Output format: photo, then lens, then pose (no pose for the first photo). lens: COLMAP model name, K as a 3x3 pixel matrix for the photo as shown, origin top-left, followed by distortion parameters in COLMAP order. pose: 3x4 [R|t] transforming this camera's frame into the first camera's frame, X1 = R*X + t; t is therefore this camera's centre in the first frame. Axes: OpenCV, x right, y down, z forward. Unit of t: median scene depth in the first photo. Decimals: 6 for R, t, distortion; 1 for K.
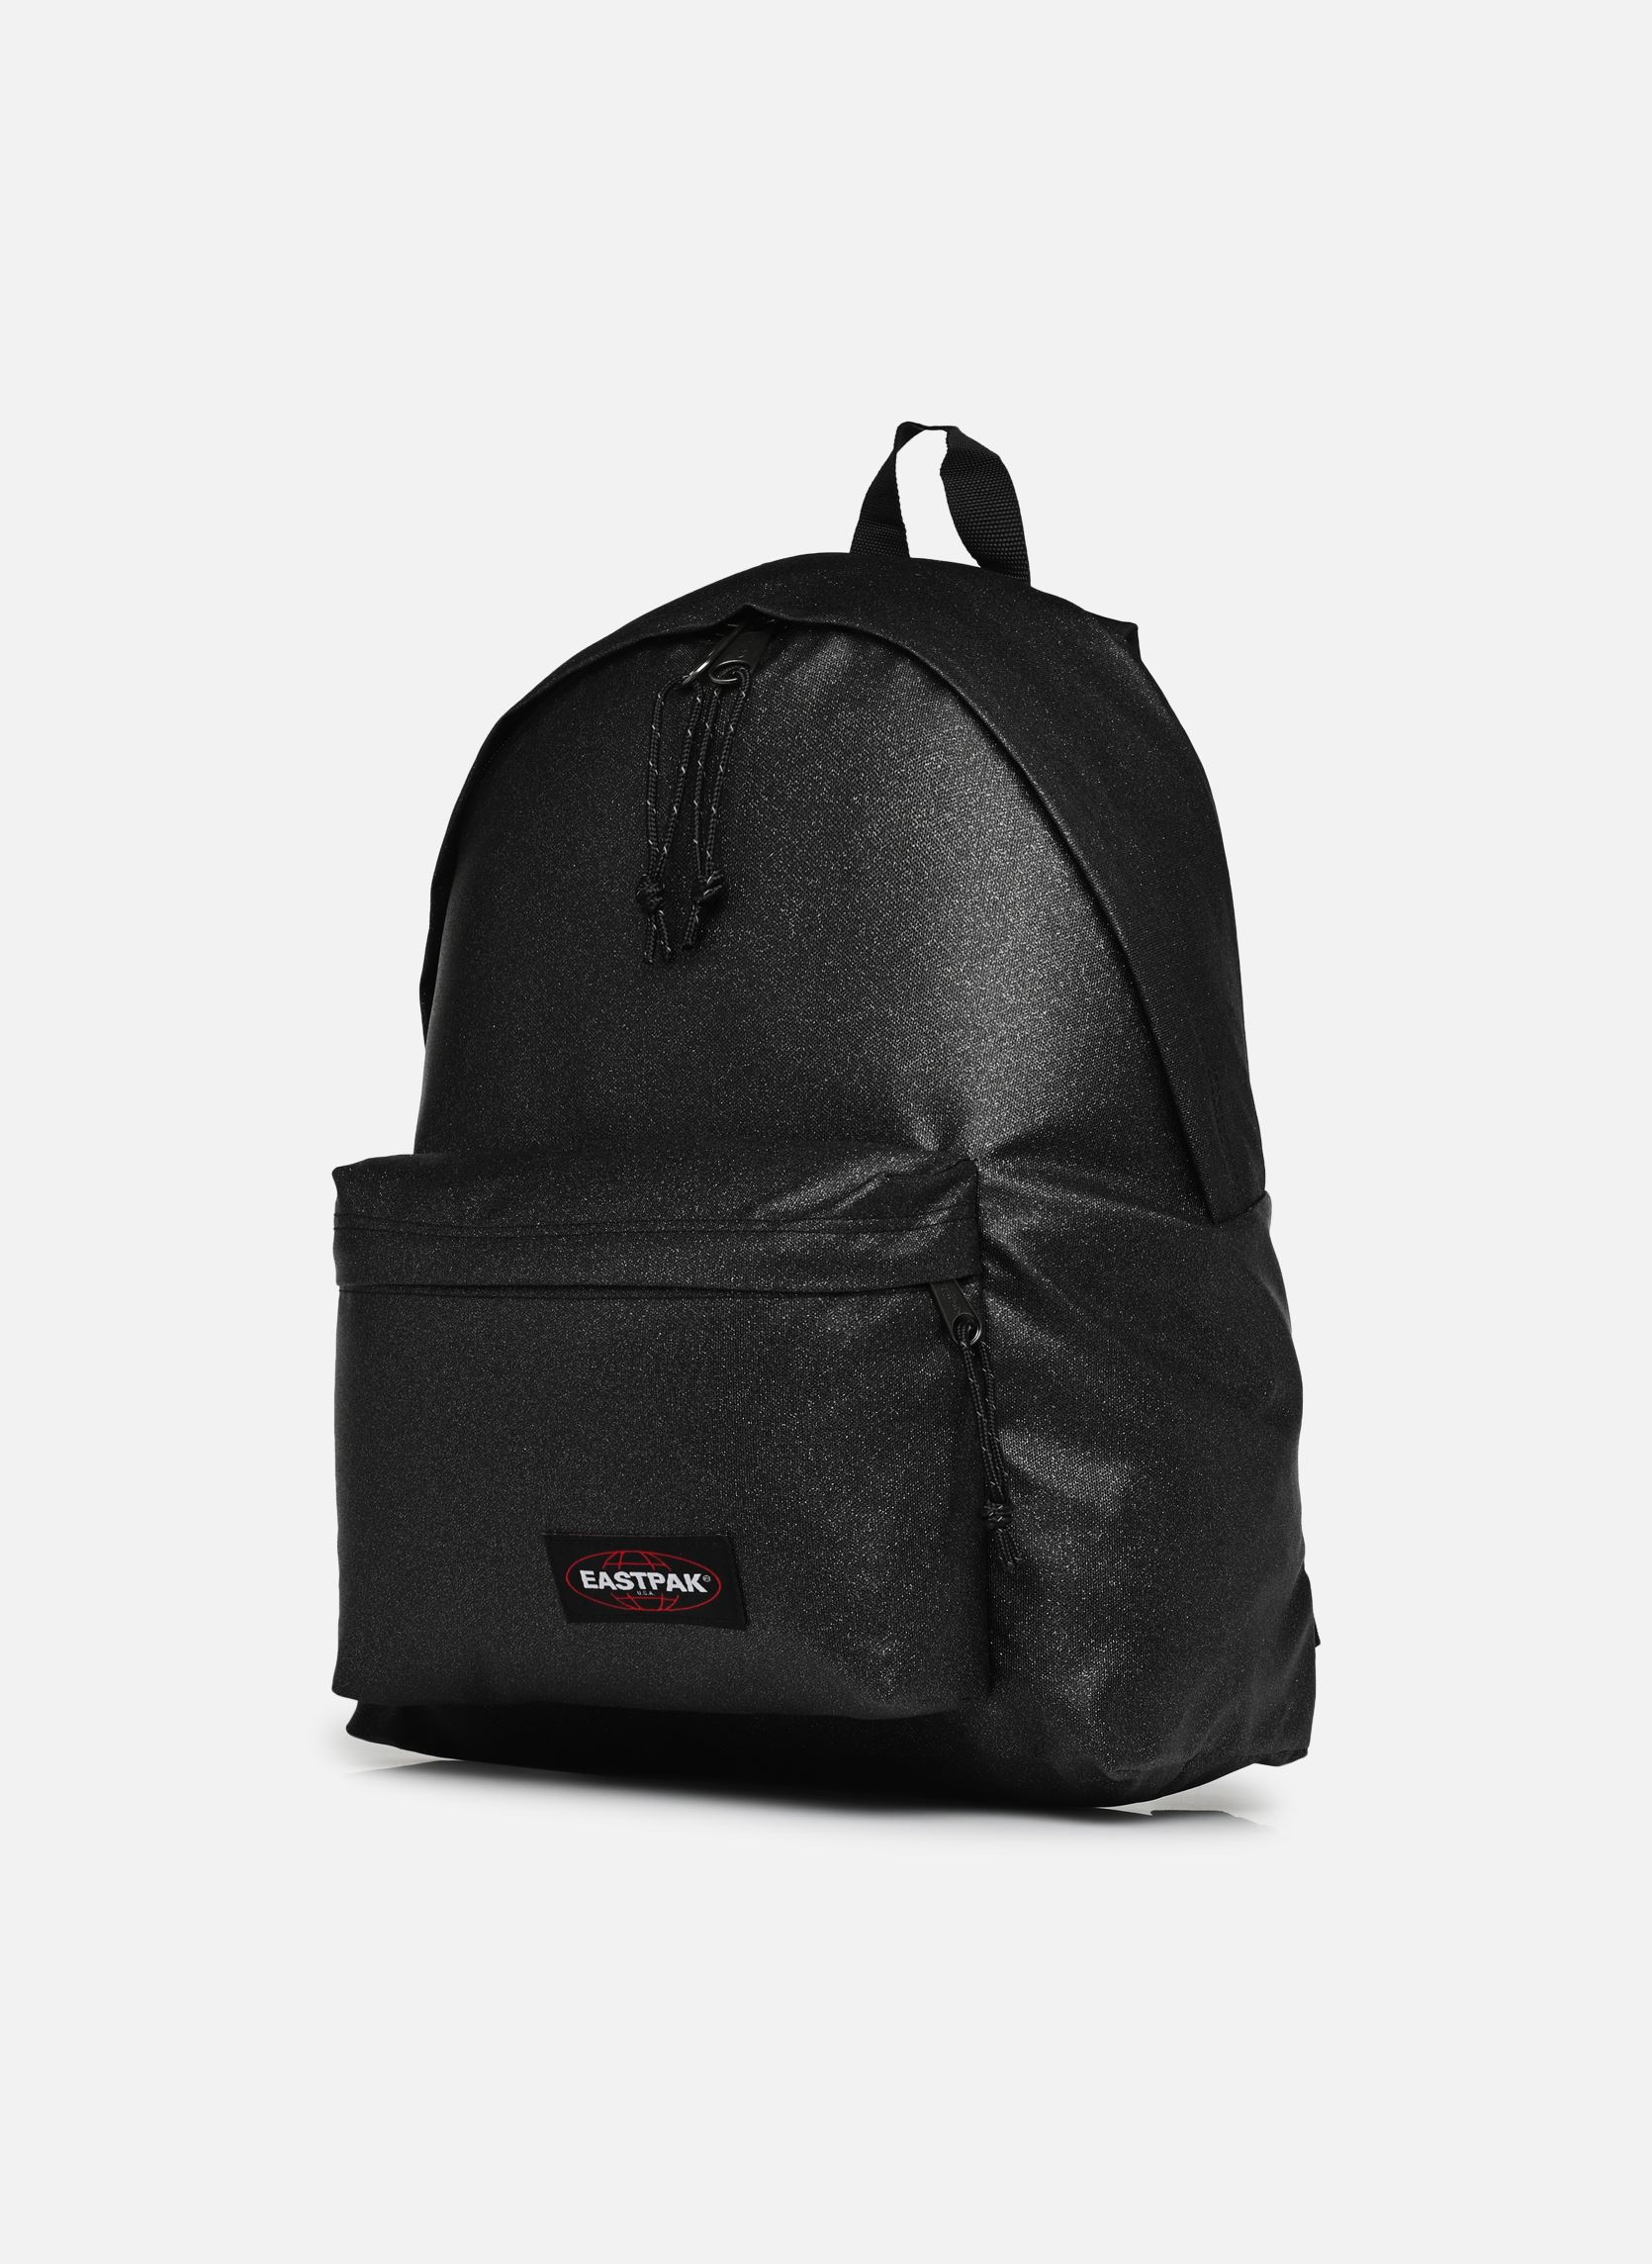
lens RADIAL K [[8480.7, 0, 826.0], [0, 8480.7, 1132.0], [0, 0, 1]] dist [1.235602, 0.498662]
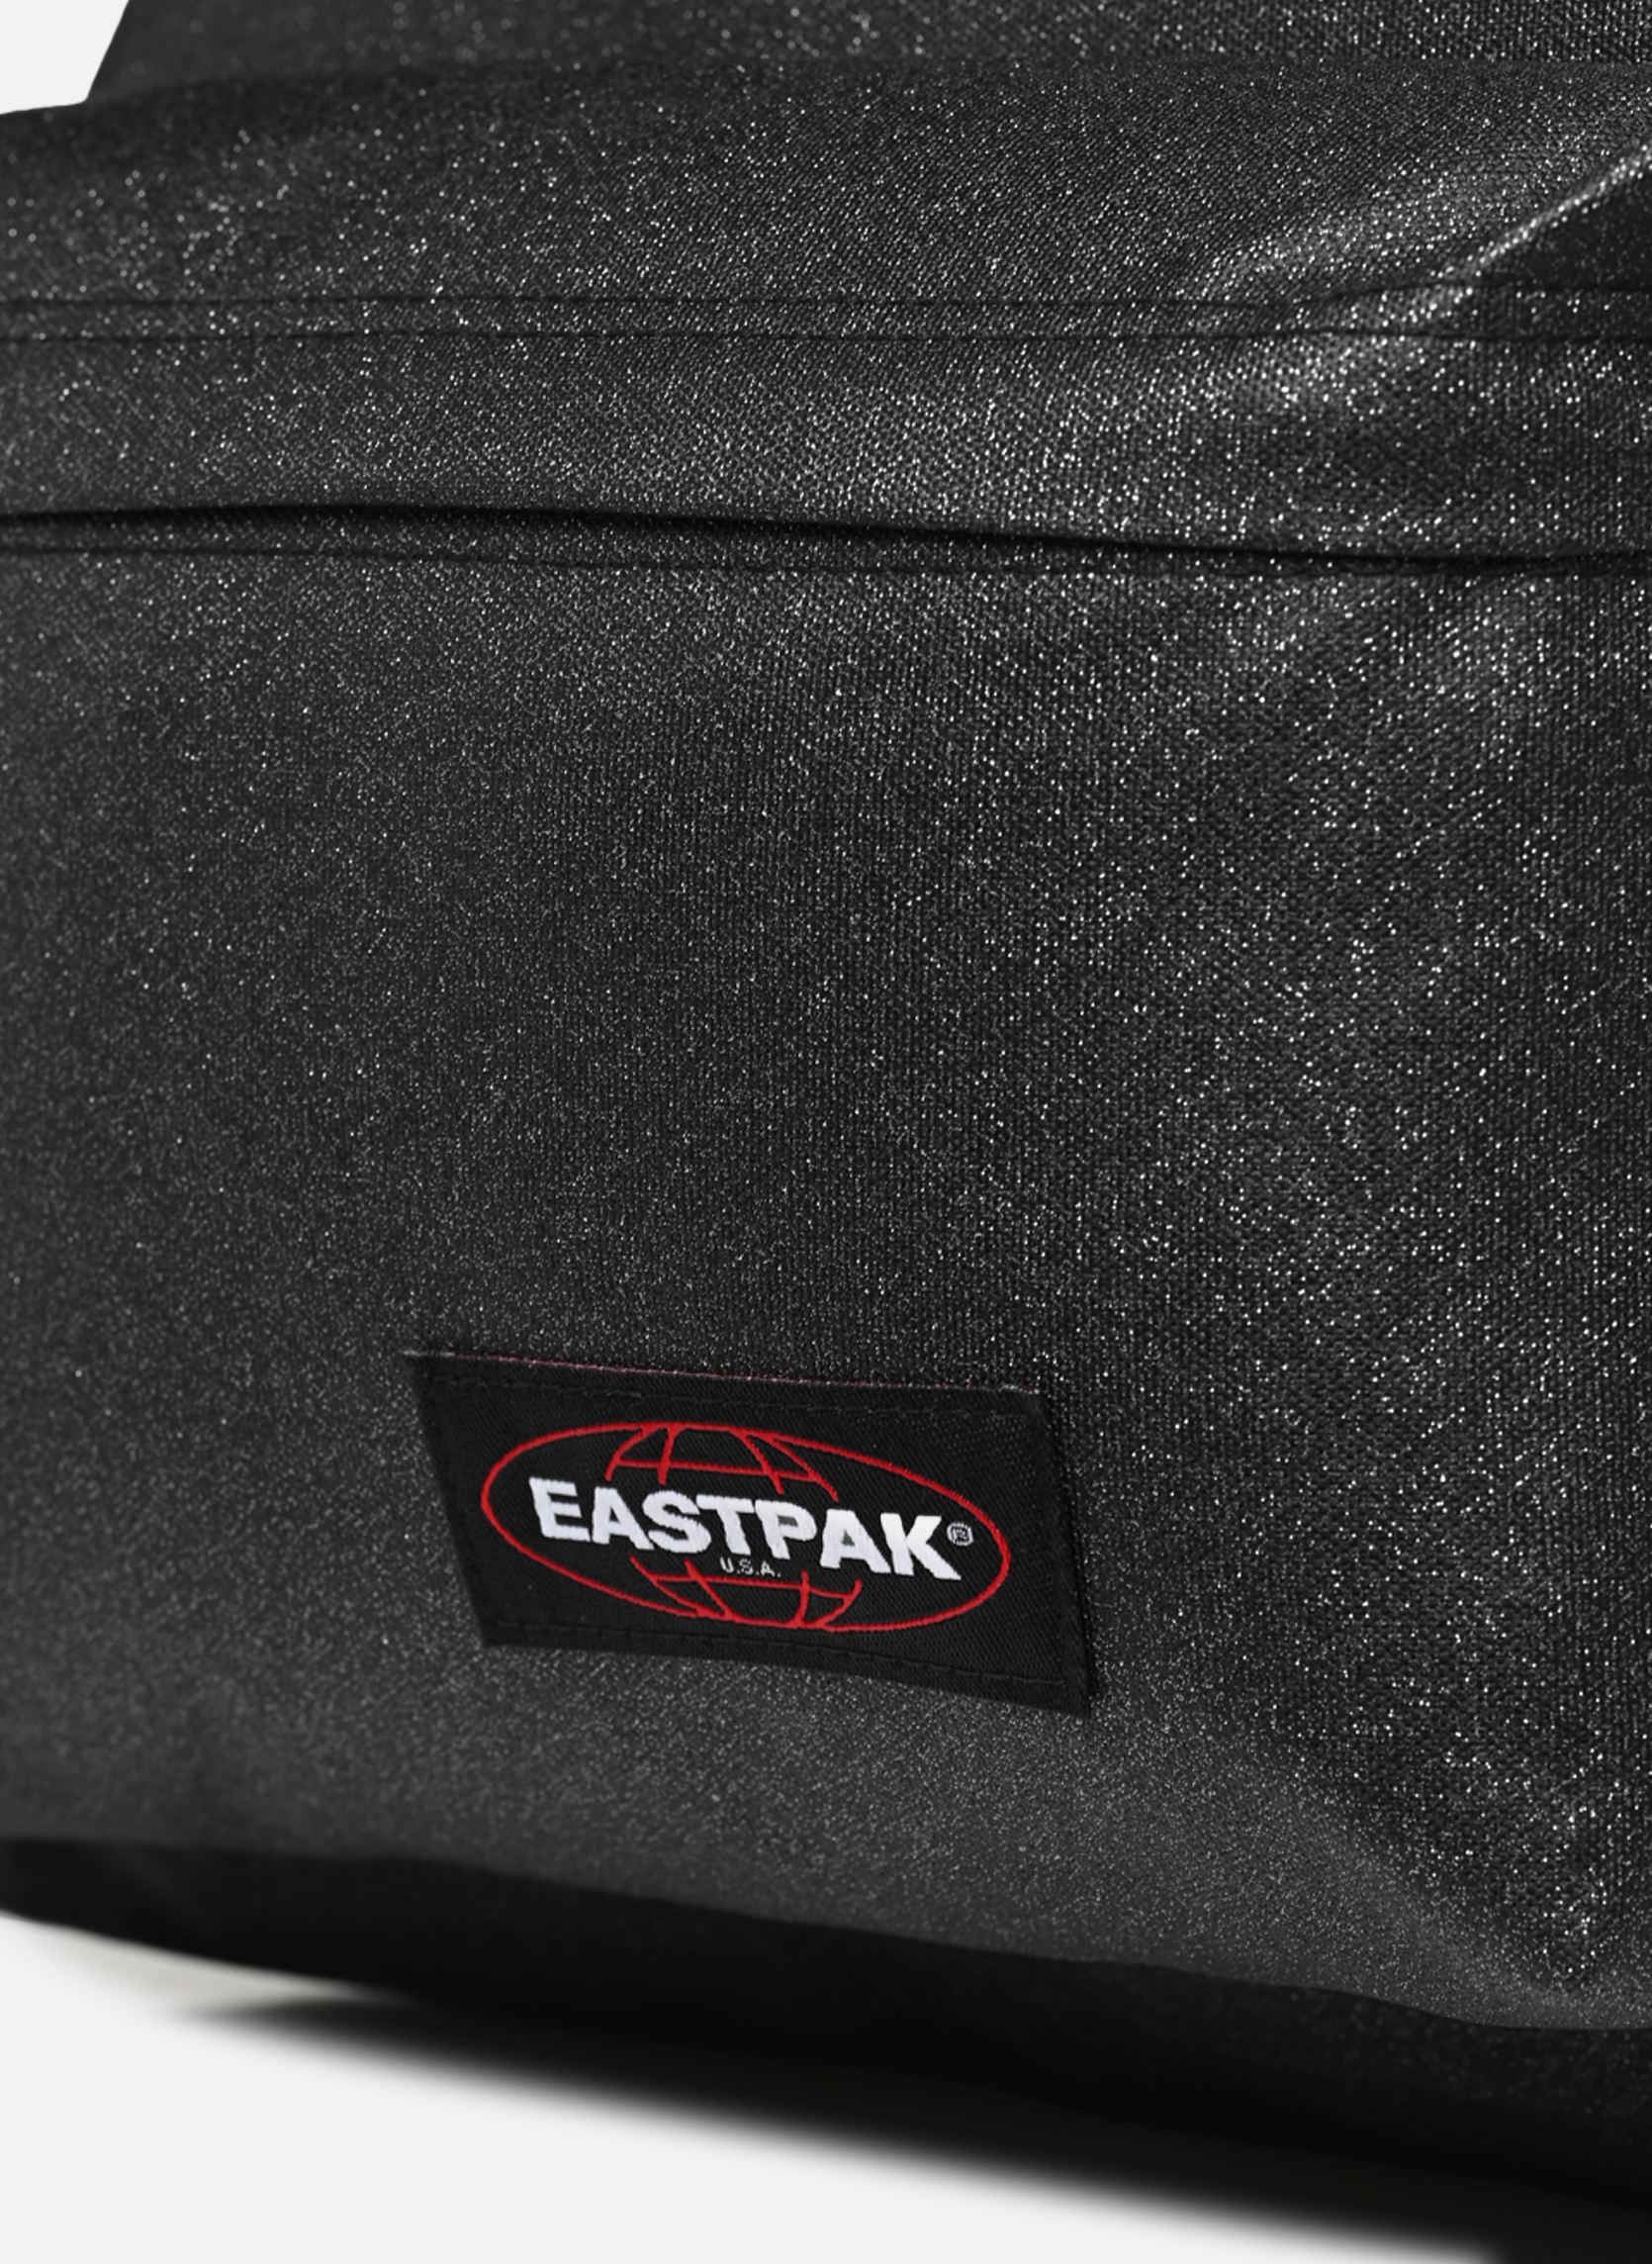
lens RADIAL K [[8480.7, 0, 826.0], [0, 8480.7, 1132.0], [0, 0, 1]] dist [1.235602, 0.498662]
pose [[0.999074, 0.042202, 0.008406, -0.021696], [-0.042474, 0.998473, 0.035329, 0.028404], [-0.006902, -0.035654, 0.999340, 0.706094]]
